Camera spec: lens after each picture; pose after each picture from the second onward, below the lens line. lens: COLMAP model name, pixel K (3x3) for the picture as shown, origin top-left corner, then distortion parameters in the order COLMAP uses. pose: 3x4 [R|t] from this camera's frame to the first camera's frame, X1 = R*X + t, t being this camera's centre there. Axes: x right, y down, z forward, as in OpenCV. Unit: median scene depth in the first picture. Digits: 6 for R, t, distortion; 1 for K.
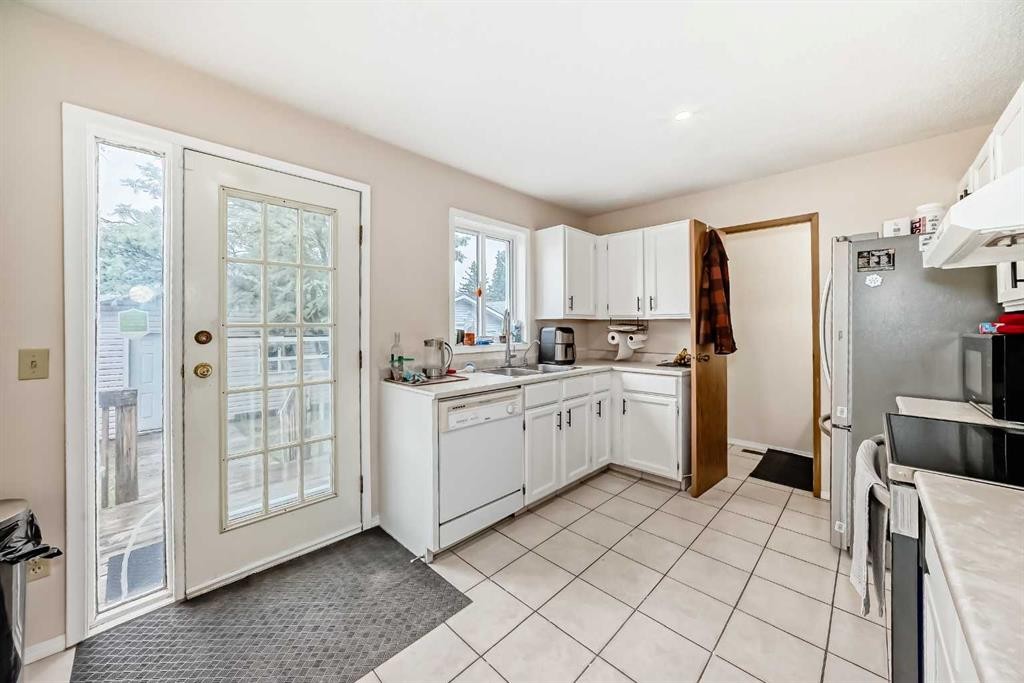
lens RADIAL K [[368.9, 0, 516.9], [0, 368.9, 328.5], [0, 0, 1]] dist [-0.020093, 0.006214]
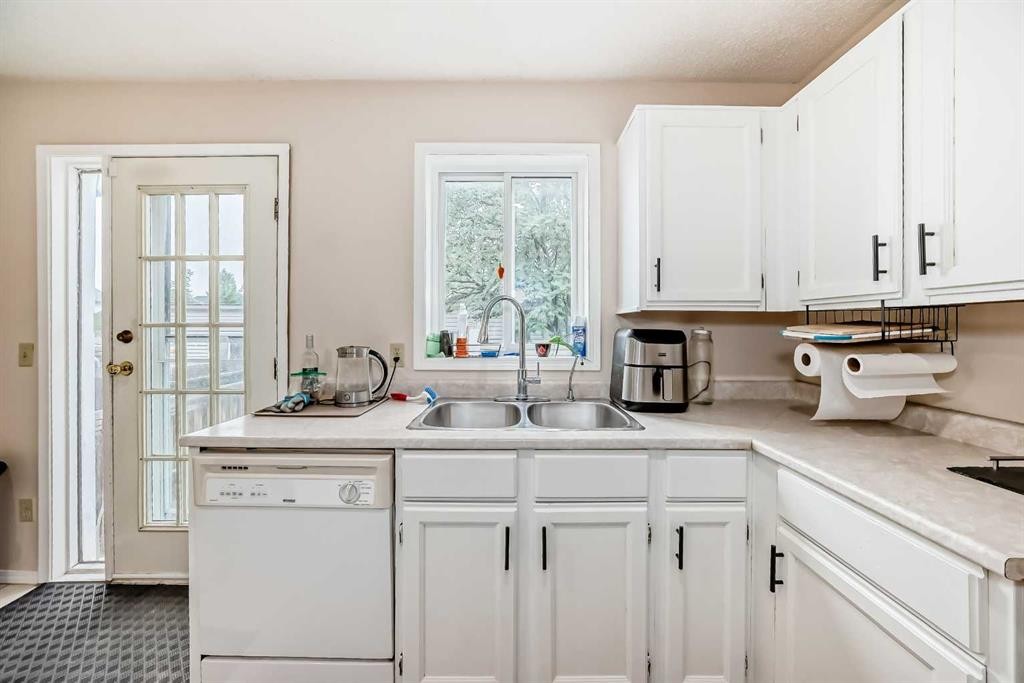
lens RADIAL K [[368.9, 0, 516.9], [0, 368.9, 328.5], [0, 0, 1]] dist [-0.020093, 0.006214]
pose [[0.698585, 0.007748, -0.715485, 0.369265], [-0.007809, 0.999964, 0.003204, -0.005526], [0.715484, 0.003349, 0.698621, 0.610218]]
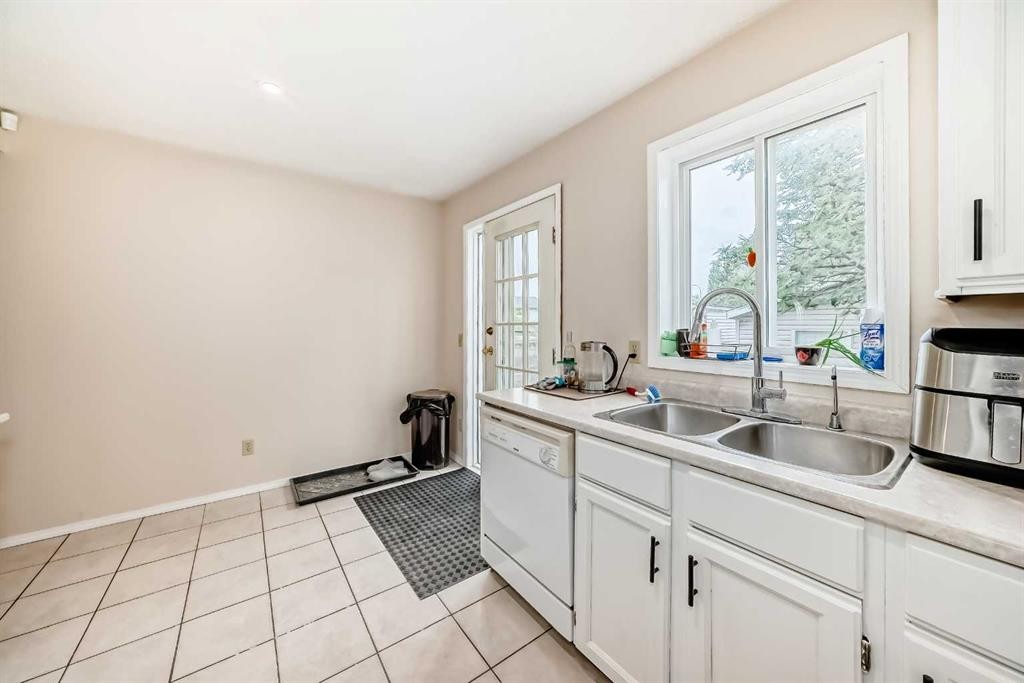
lens RADIAL K [[373.4, 0, 515.7], [0, 373.4, 324.0], [0, 0, 1]] dist [-0.035550, 0.013017]
pose [[-0.152811, 0.000490, -0.988255, 0.463442], [-0.006308, 0.999979, 0.001471, -0.006081], [0.988235, 0.006458, -0.152804, 0.783243]]
